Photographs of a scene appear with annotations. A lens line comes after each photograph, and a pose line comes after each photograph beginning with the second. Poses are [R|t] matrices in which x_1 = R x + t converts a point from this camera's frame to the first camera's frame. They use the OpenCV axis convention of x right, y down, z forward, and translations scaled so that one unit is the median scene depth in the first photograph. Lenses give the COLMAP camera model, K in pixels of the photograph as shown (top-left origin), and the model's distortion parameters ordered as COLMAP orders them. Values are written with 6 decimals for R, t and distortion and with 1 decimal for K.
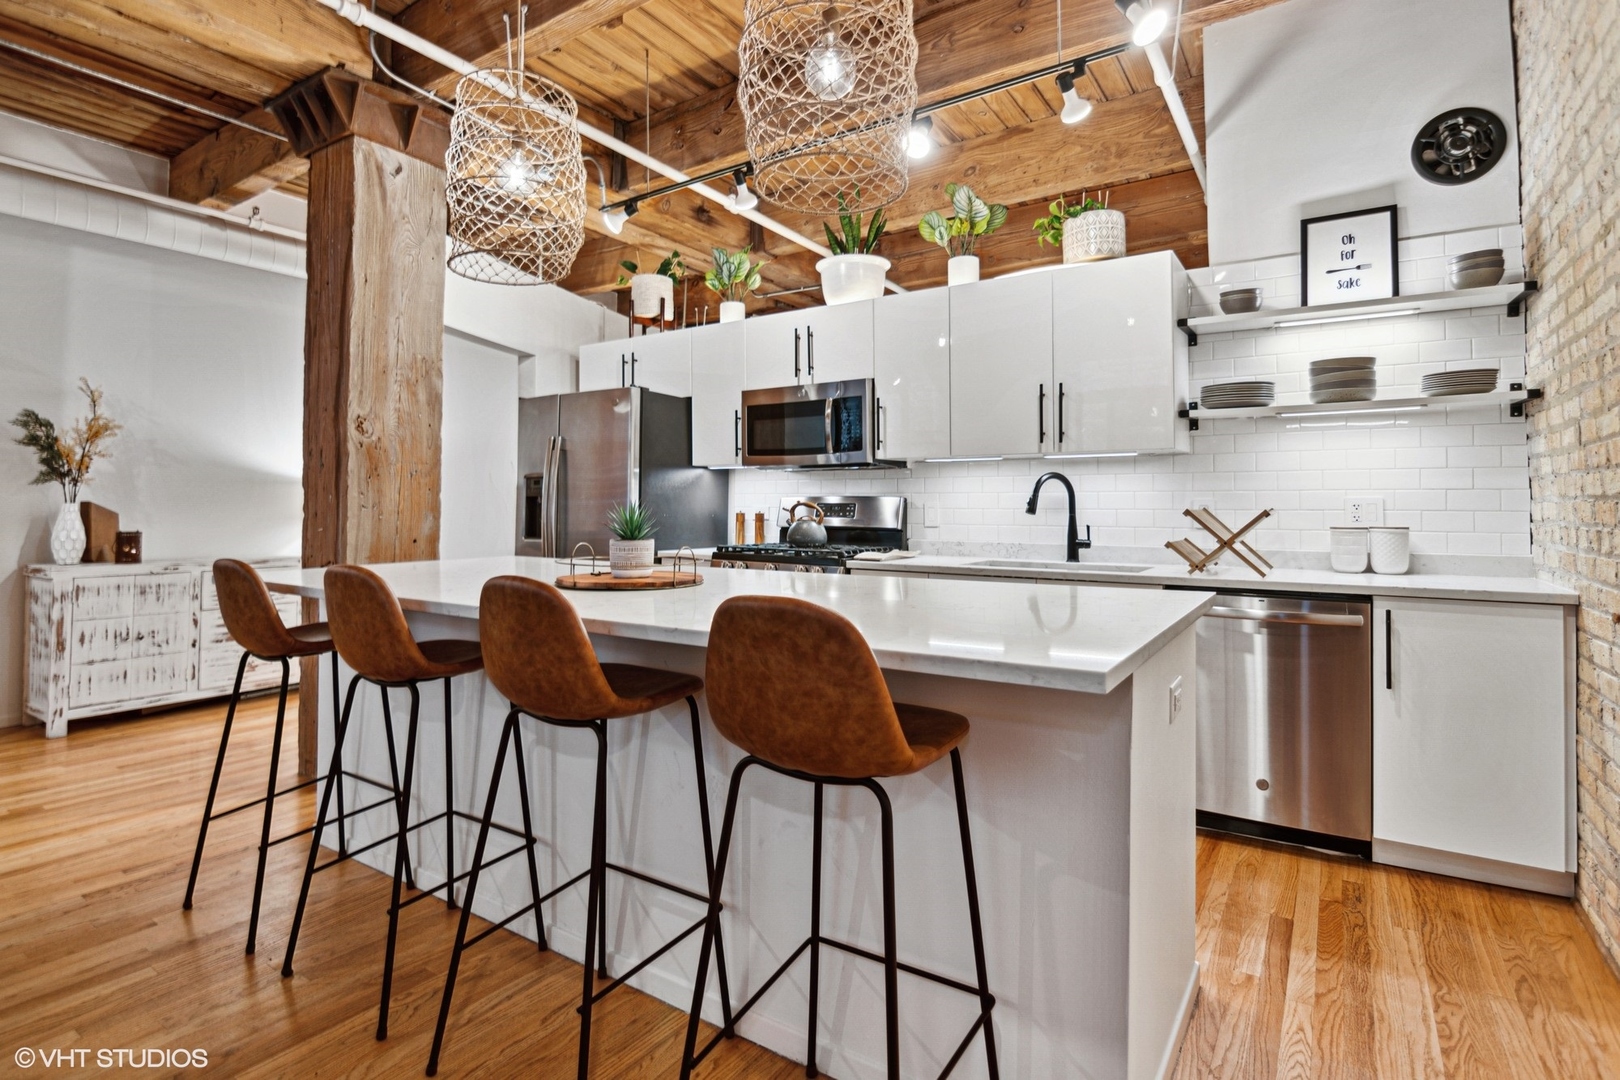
lens RADIAL K [[802.8, 0, 806.1], [0, 802.8, 489.0], [0, 0, 1]] dist [-0.013153, -0.000295]
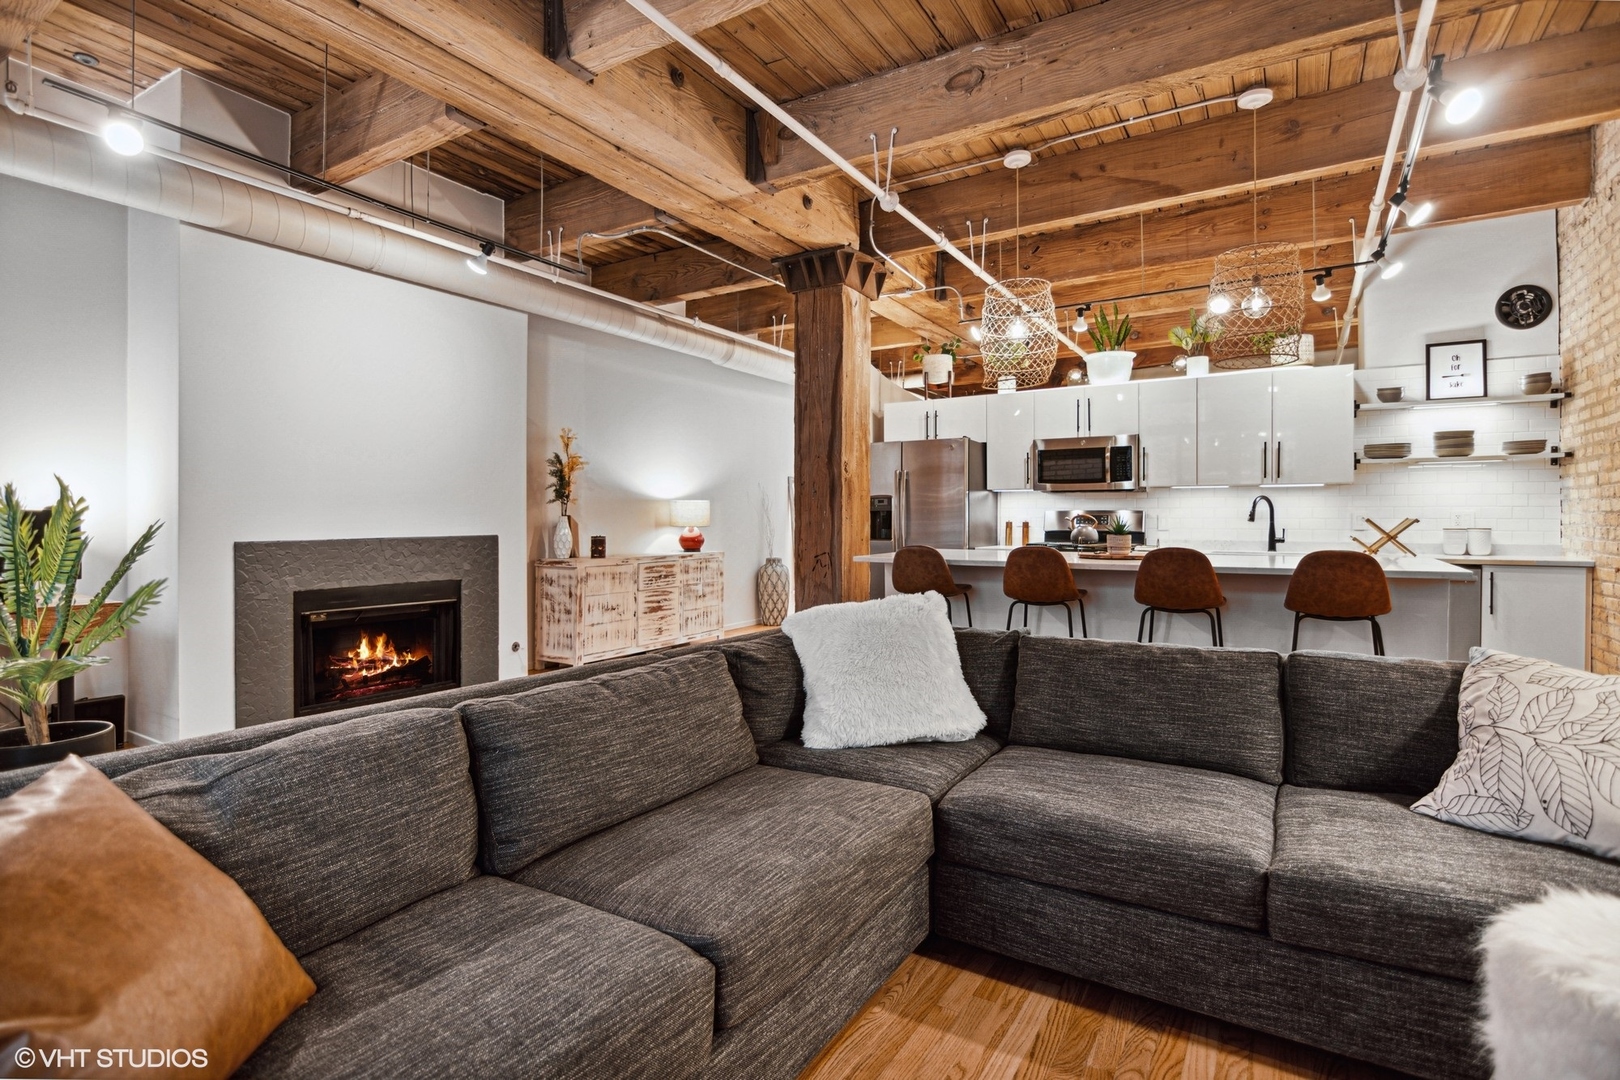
lens RADIAL K [[791.6, 0, 801.7], [0, 791.6, 522.7], [0, 0, 1]] dist [-0.013143, -0.000591]
pose [[0.999653, -0.003131, 0.026141, -0.687729], [0.002352, 0.999554, 0.029774, -0.016196], [-0.026223, -0.029702, 0.999215, -0.580319]]
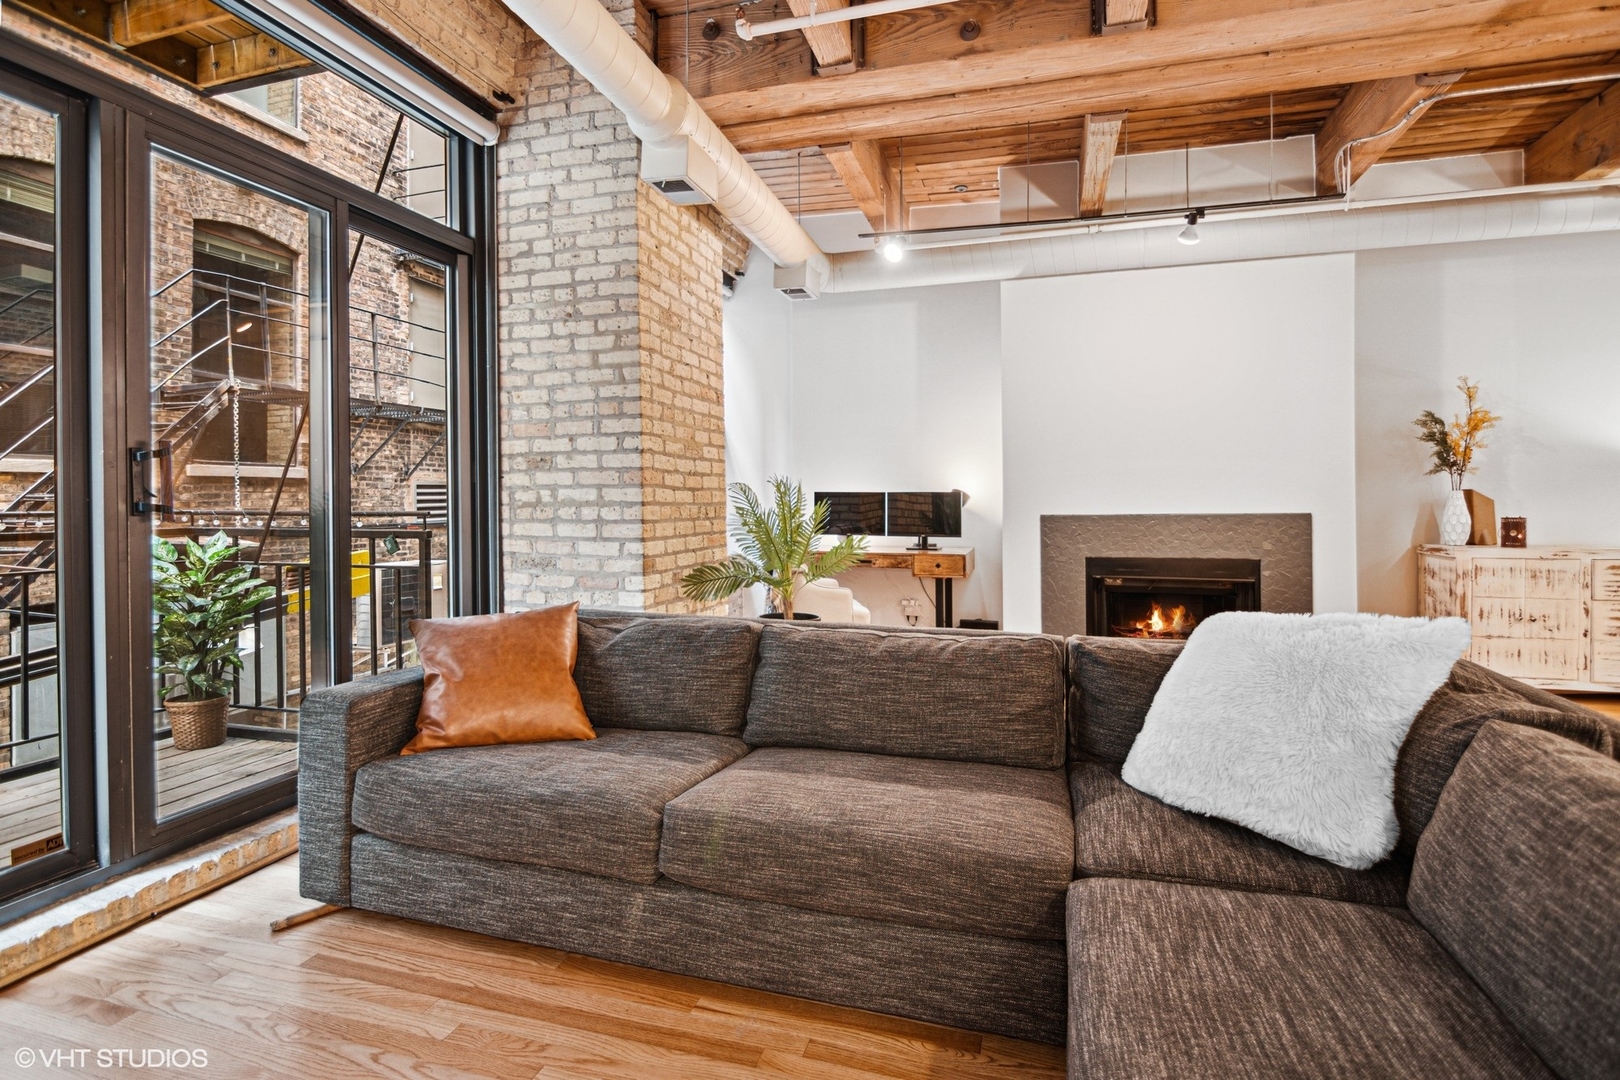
lens RADIAL K [[796.3, 0, 810.9], [0, 796.3, 498.1], [0, 0, 1]] dist [-0.013605, -0.001816]
pose [[0.291227, -0.006540, -0.956632, -0.173211], [0.030372, 0.999536, 0.002413, -0.002702], [0.956172, -0.029758, 0.291291, -0.244561]]
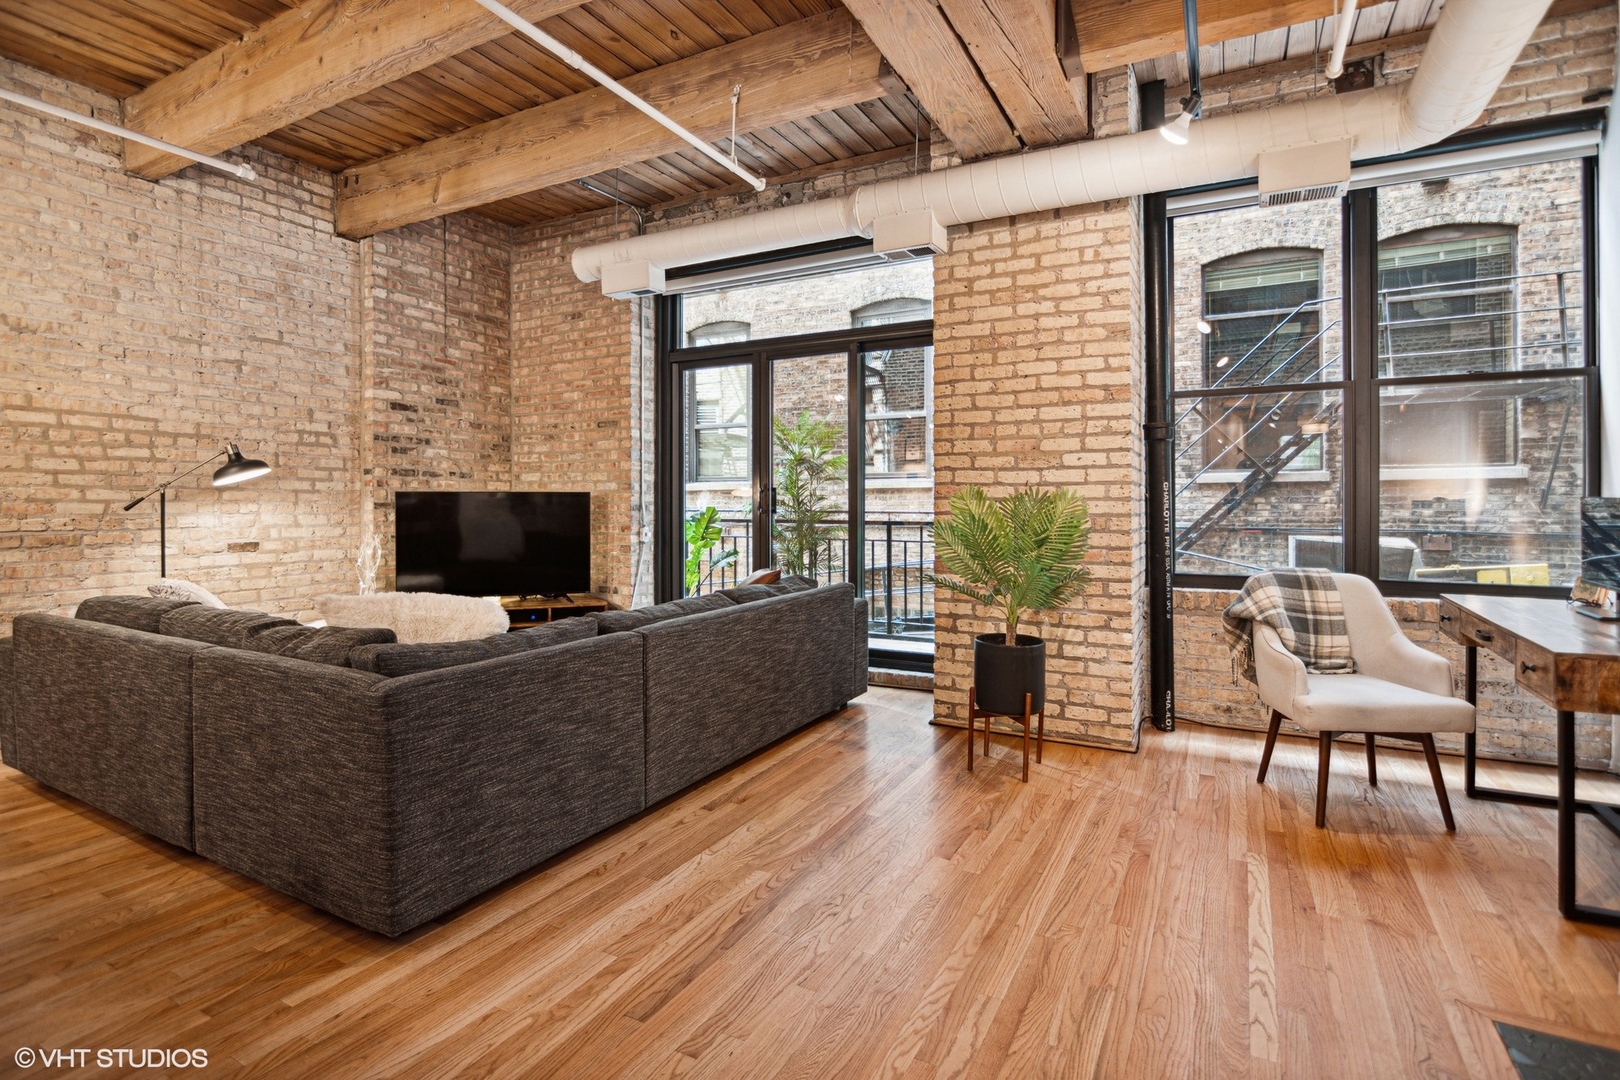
lens RADIAL K [[796.3, 0, 810.9], [0, 796.3, 498.1], [0, 0, 1]] dist [-0.013605, -0.001816]
pose [[-0.995991, -0.004038, -0.089363, -0.922670], [-0.001404, 0.999563, -0.029525, 0.017700], [0.089444, -0.029281, -0.995561, 1.061188]]
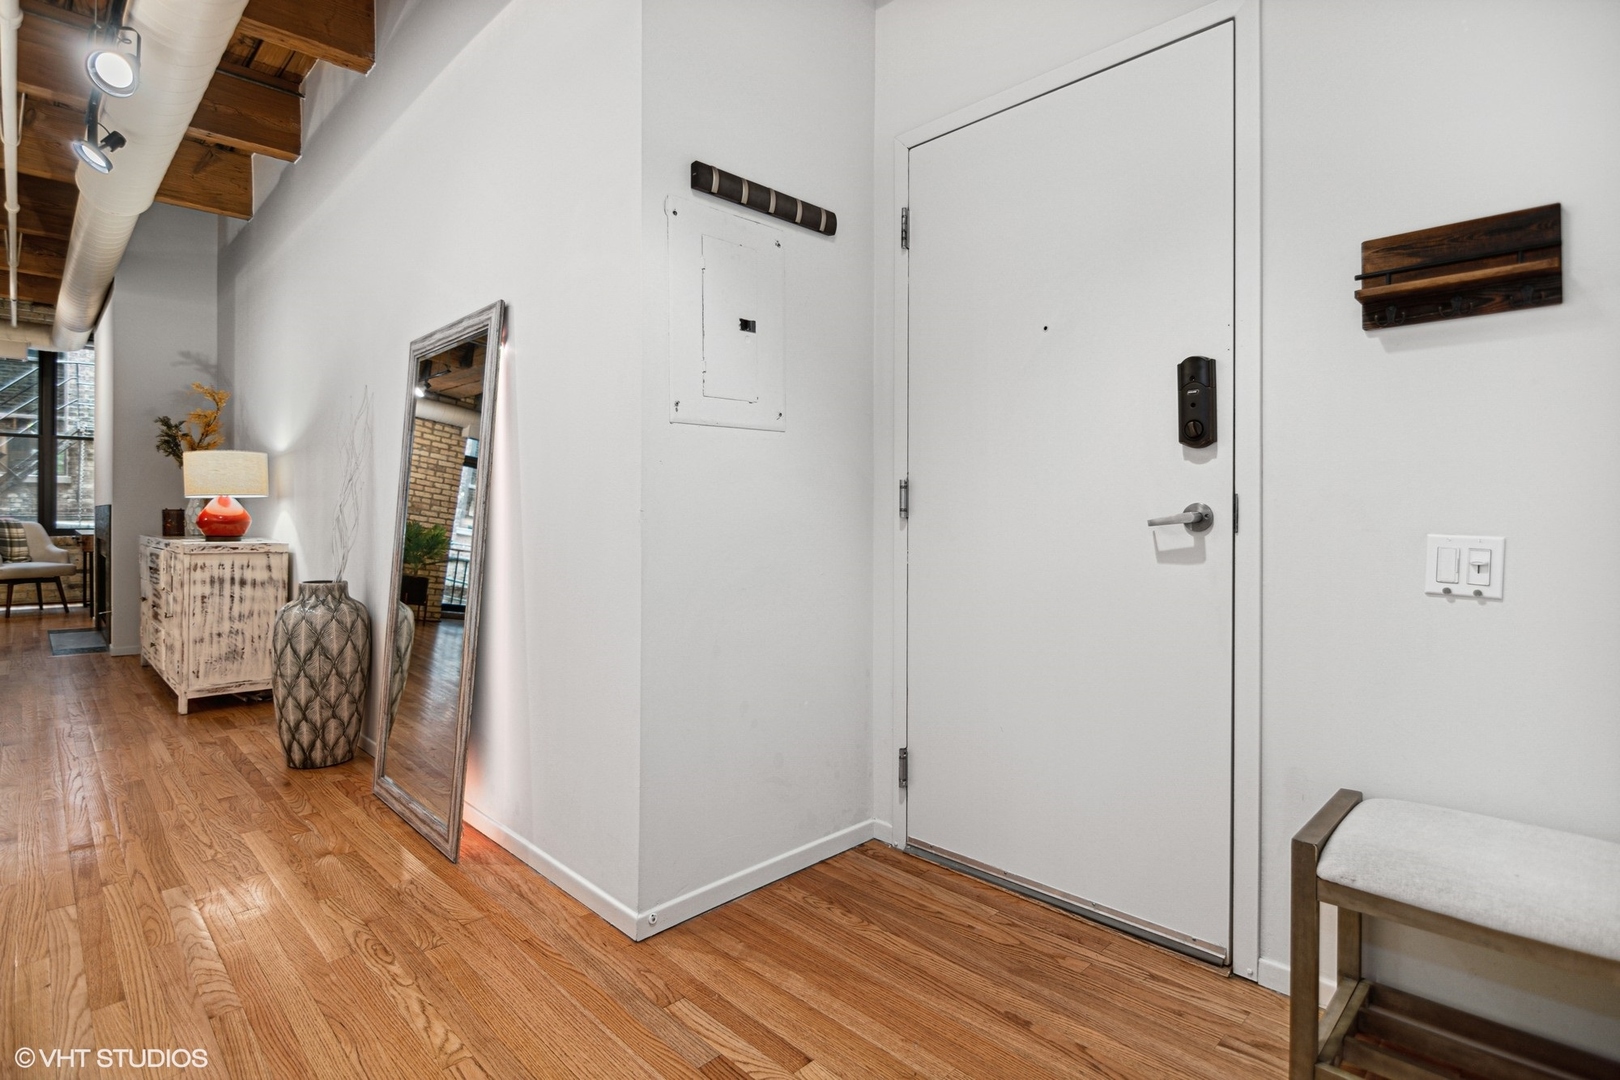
lens RADIAL K [[796.3, 0, 810.9], [0, 796.3, 498.1], [0, 0, 1]] dist [-0.013605, -0.001816]
pose [[-0.204700, -0.018813, -0.978644, 0.042698], [0.022249, 0.999468, -0.023867, 0.117561], [0.978572, -0.026660, -0.204172, 2.752258]]
